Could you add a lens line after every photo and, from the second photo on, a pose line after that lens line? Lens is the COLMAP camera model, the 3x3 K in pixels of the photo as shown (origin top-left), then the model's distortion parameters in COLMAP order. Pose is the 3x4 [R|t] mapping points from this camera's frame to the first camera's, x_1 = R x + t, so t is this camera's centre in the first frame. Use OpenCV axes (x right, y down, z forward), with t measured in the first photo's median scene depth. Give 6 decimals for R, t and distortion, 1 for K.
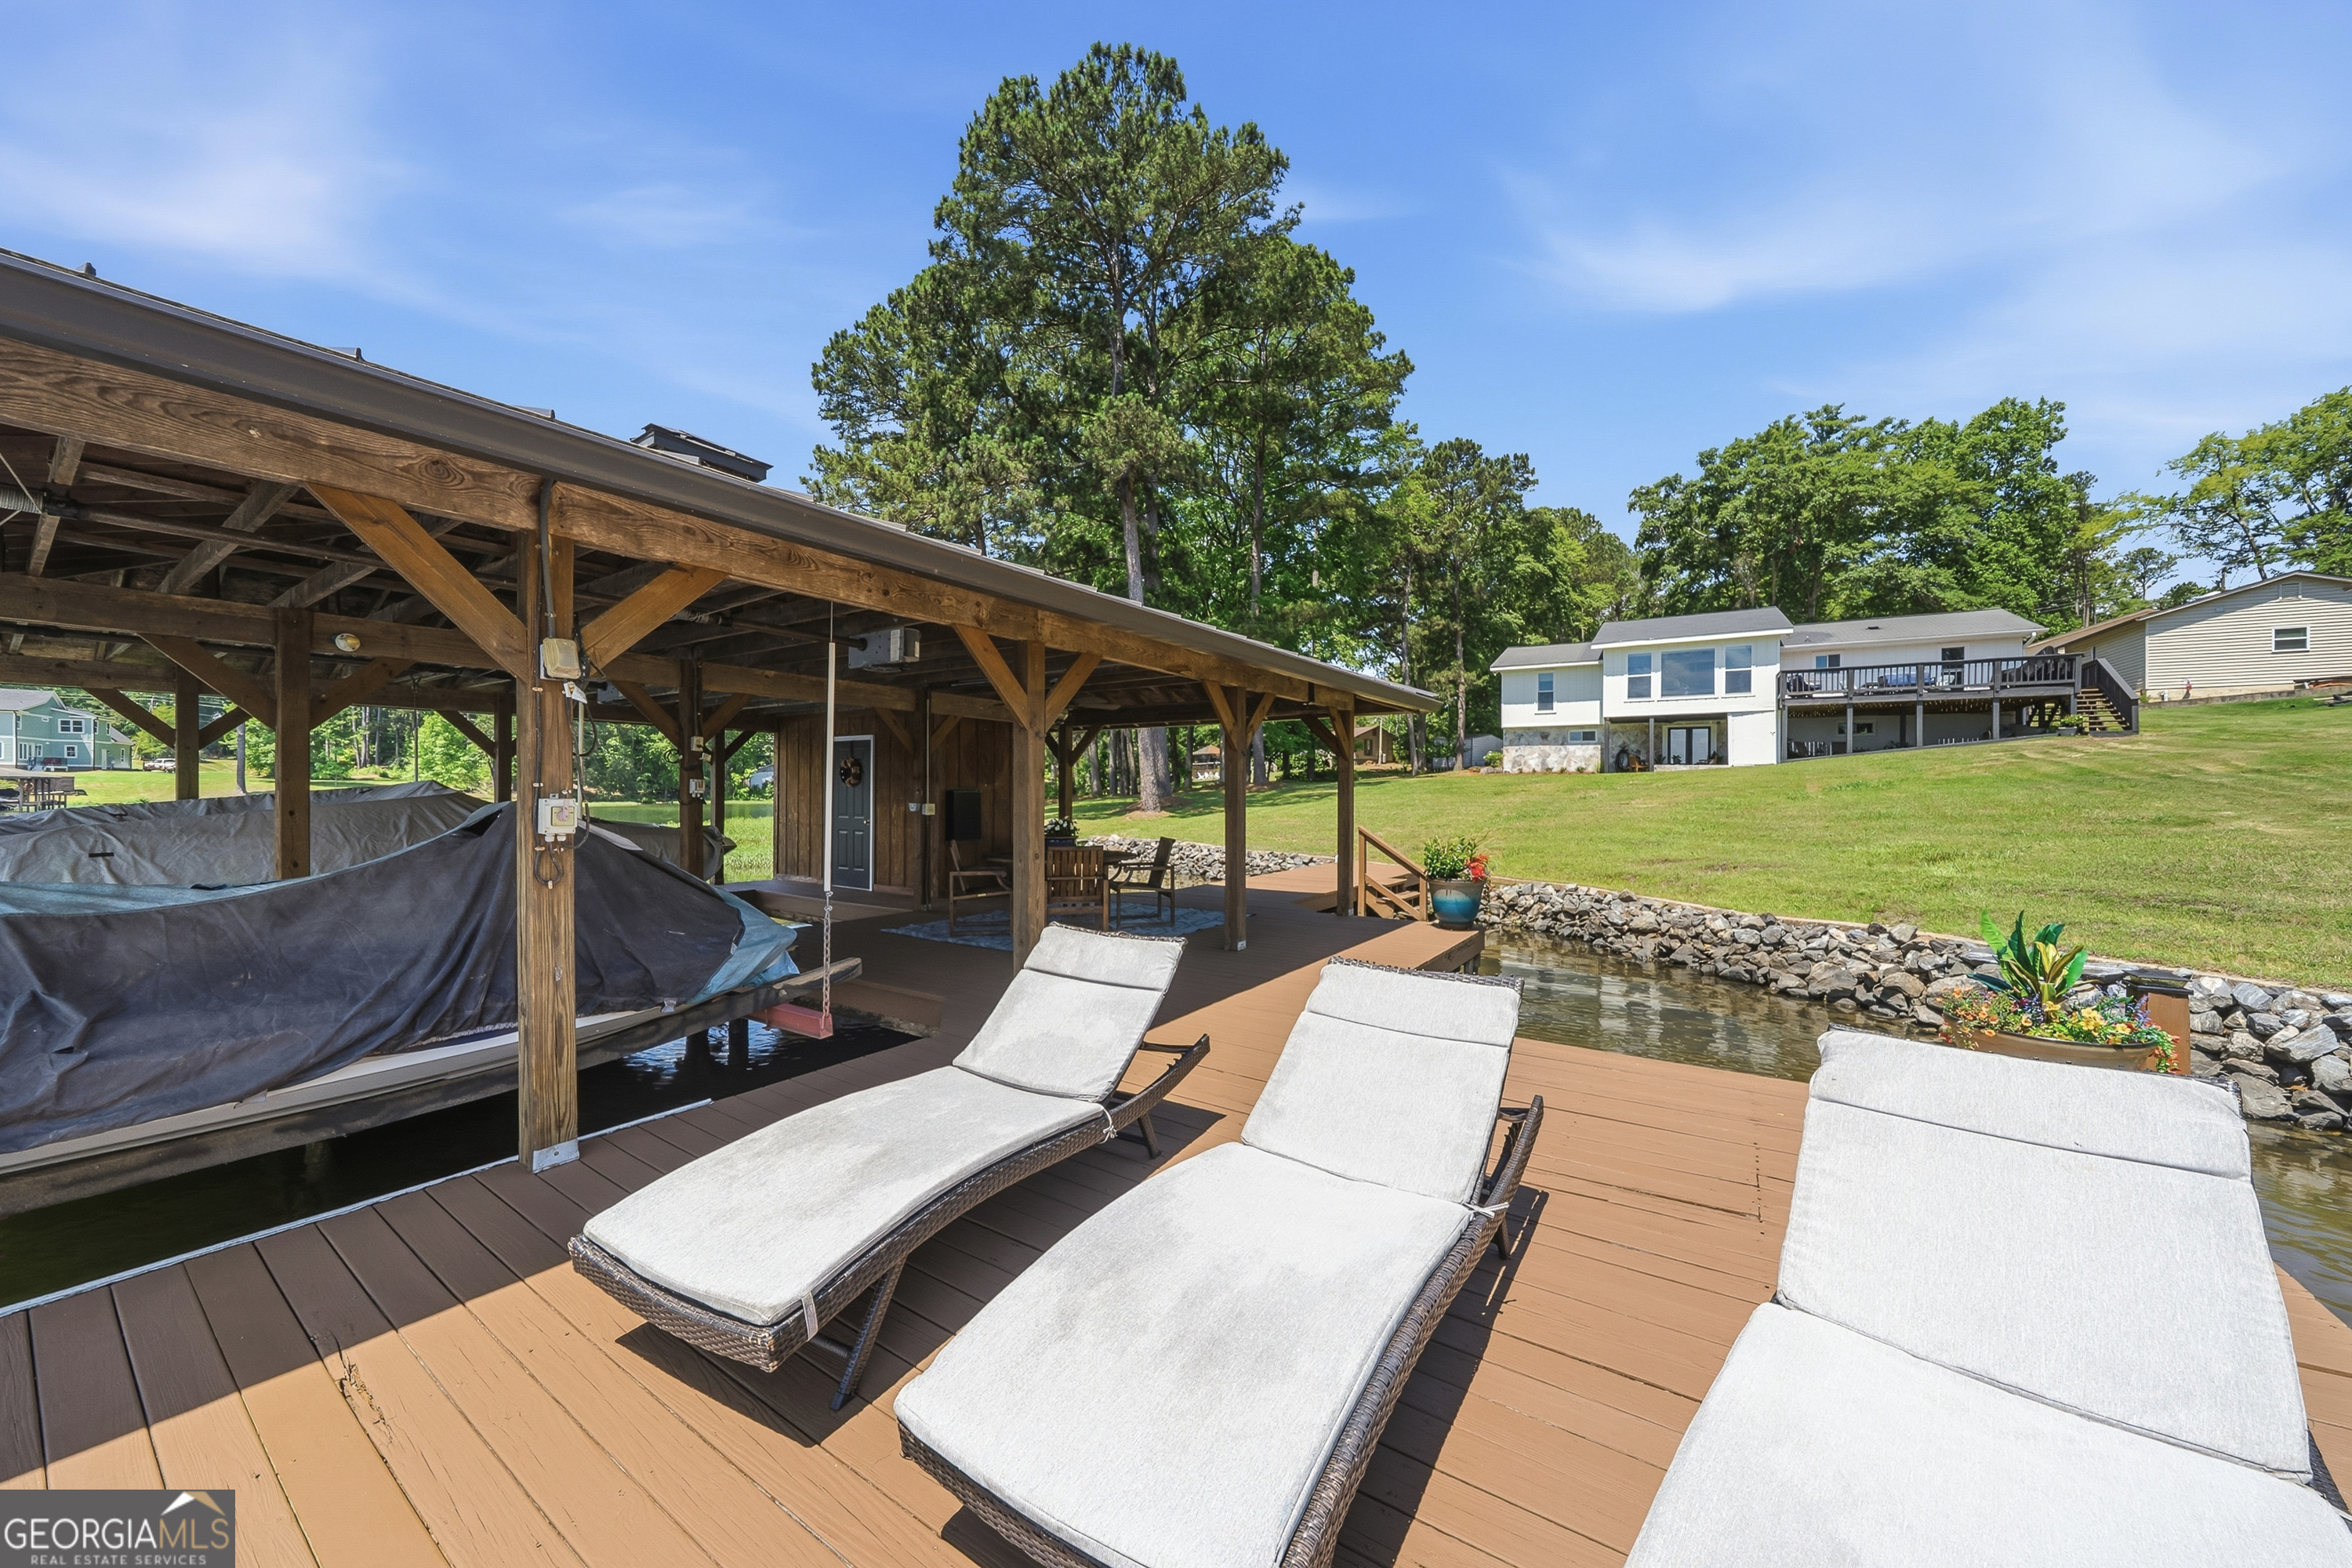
lens RADIAL K [[822.6, 0, 1176.4], [0, 822.6, 788.0], [0, 0, 1]] dist [-0.003058, -0.000407]
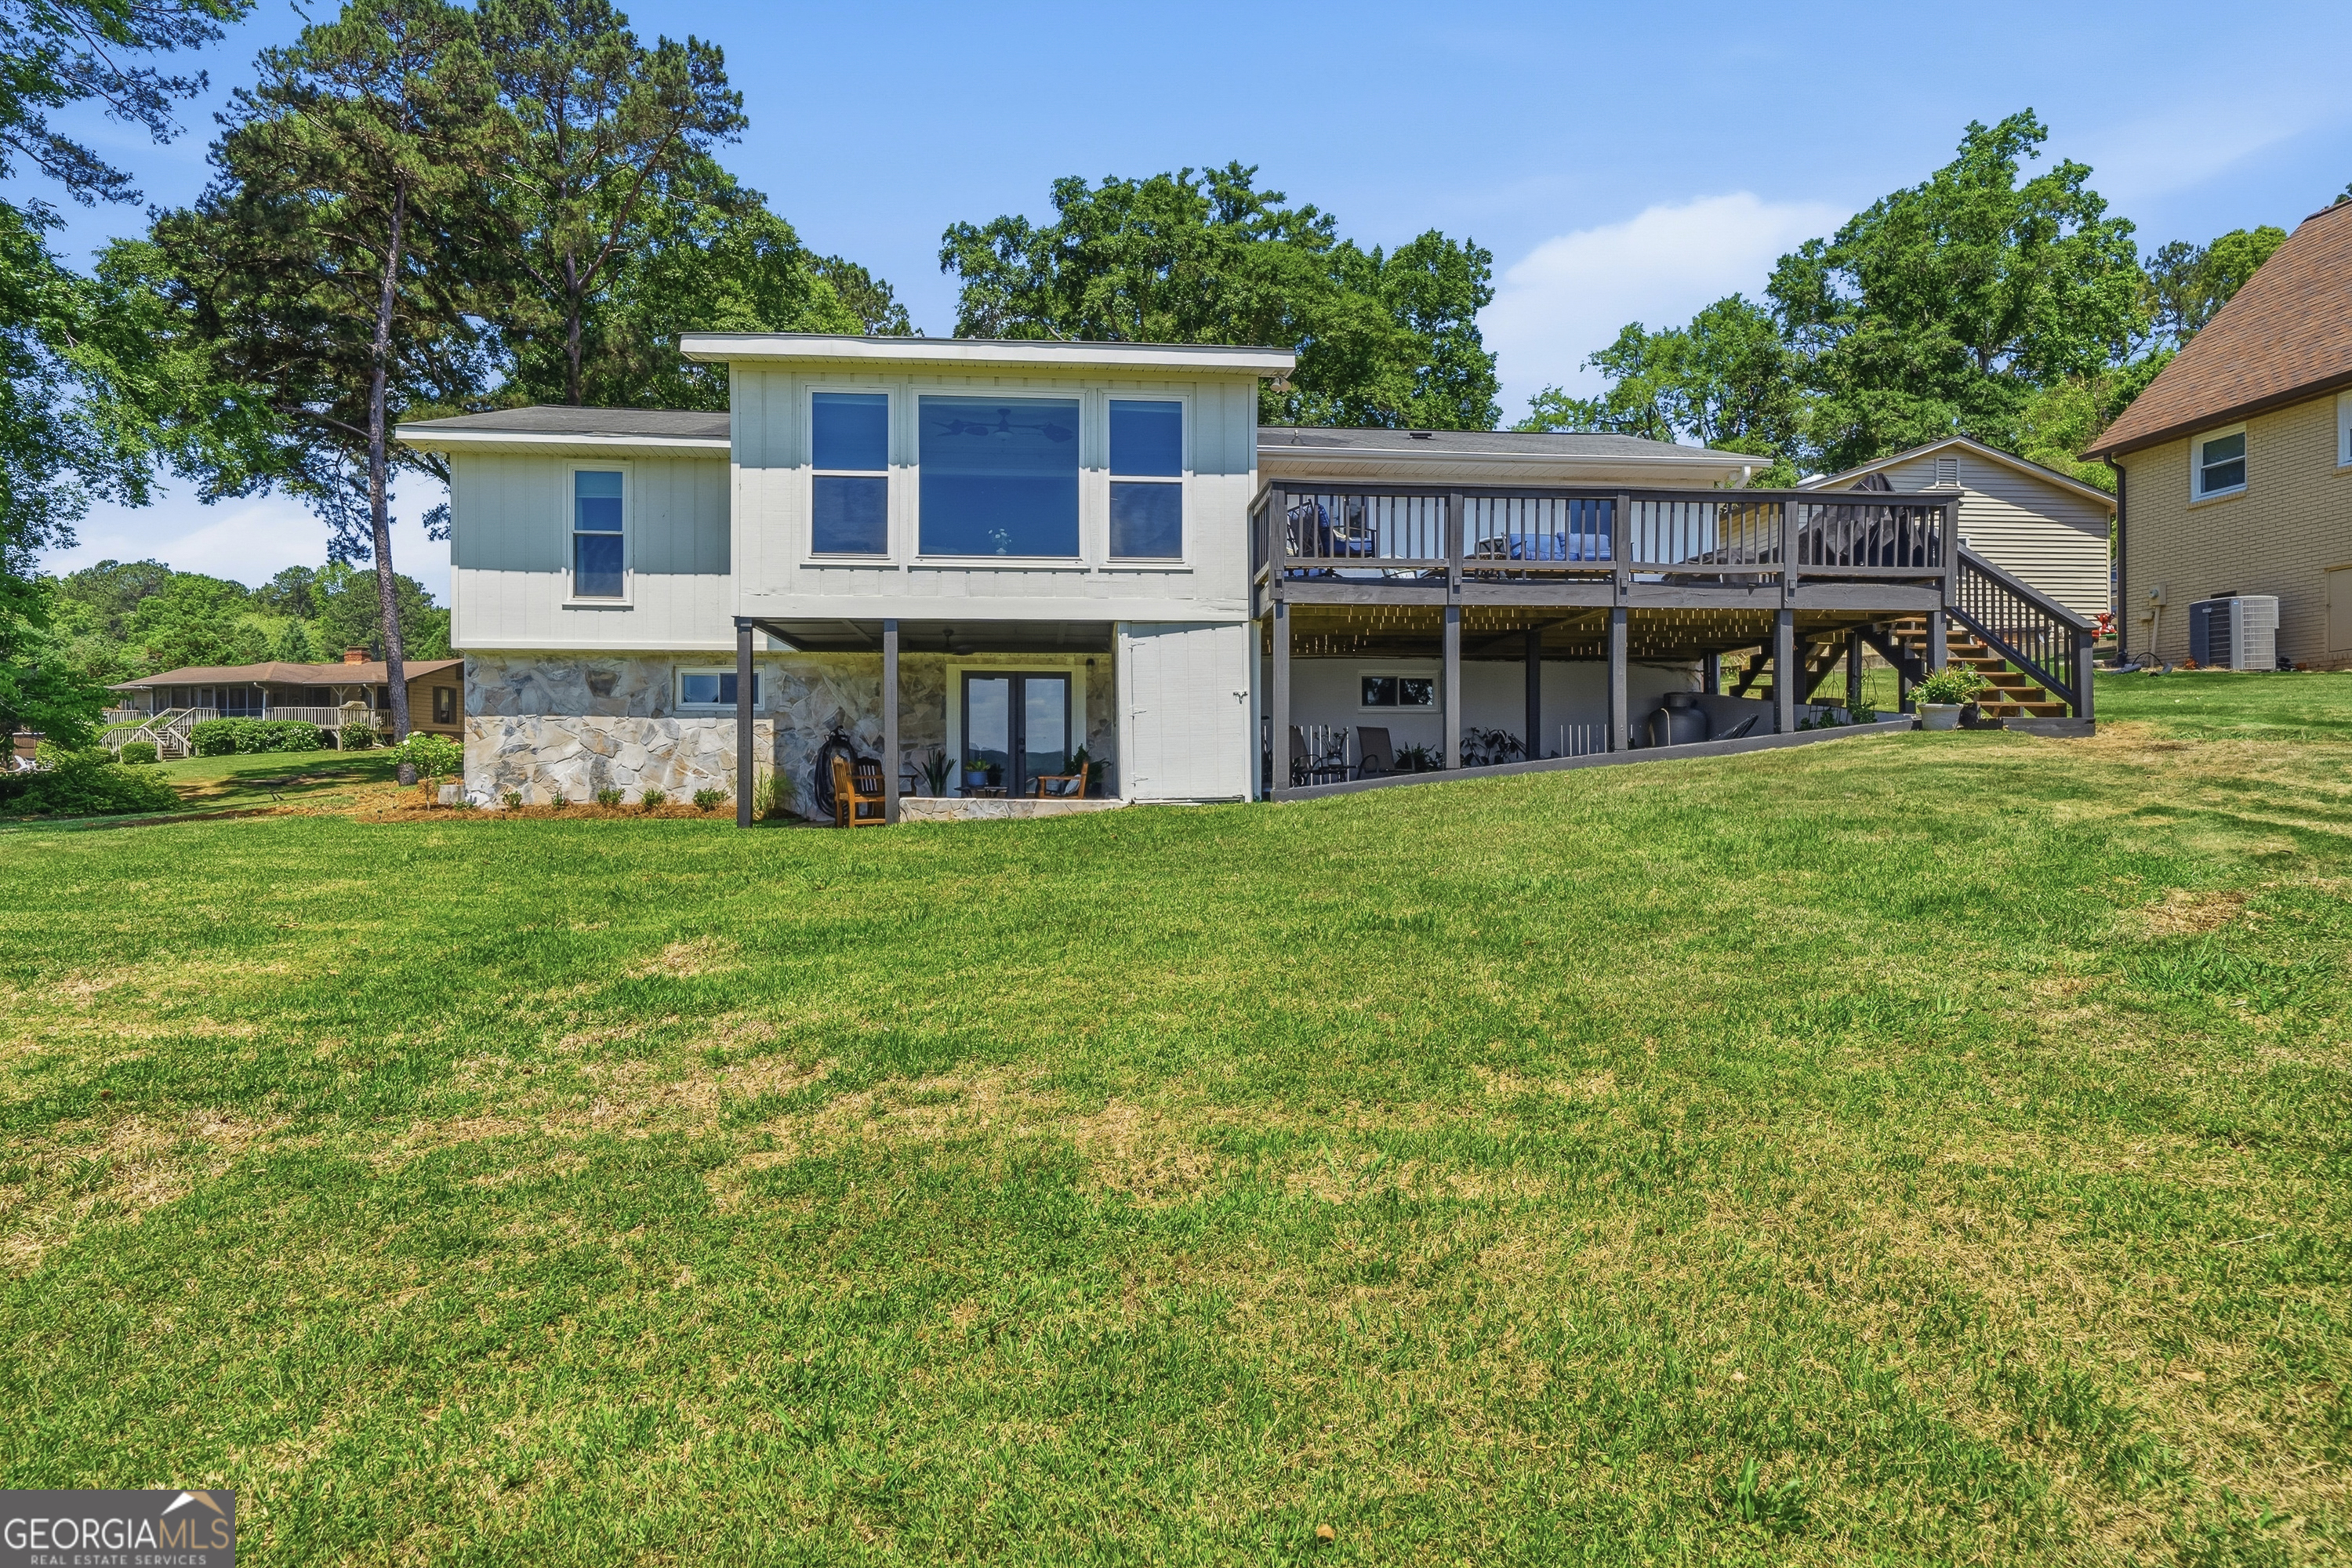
lens RADIAL K [[1220.1, 0, 1177.8], [0, 1220.1, 775.7], [0, 0, 1]] dist [-0.004222, 0.001809]
pose [[0.790803, -0.007126, 0.612029, 0.236900], [0.004016, 0.999971, 0.006454, -0.022239], [-0.612057, -0.002646, 0.790809, 0.360886]]
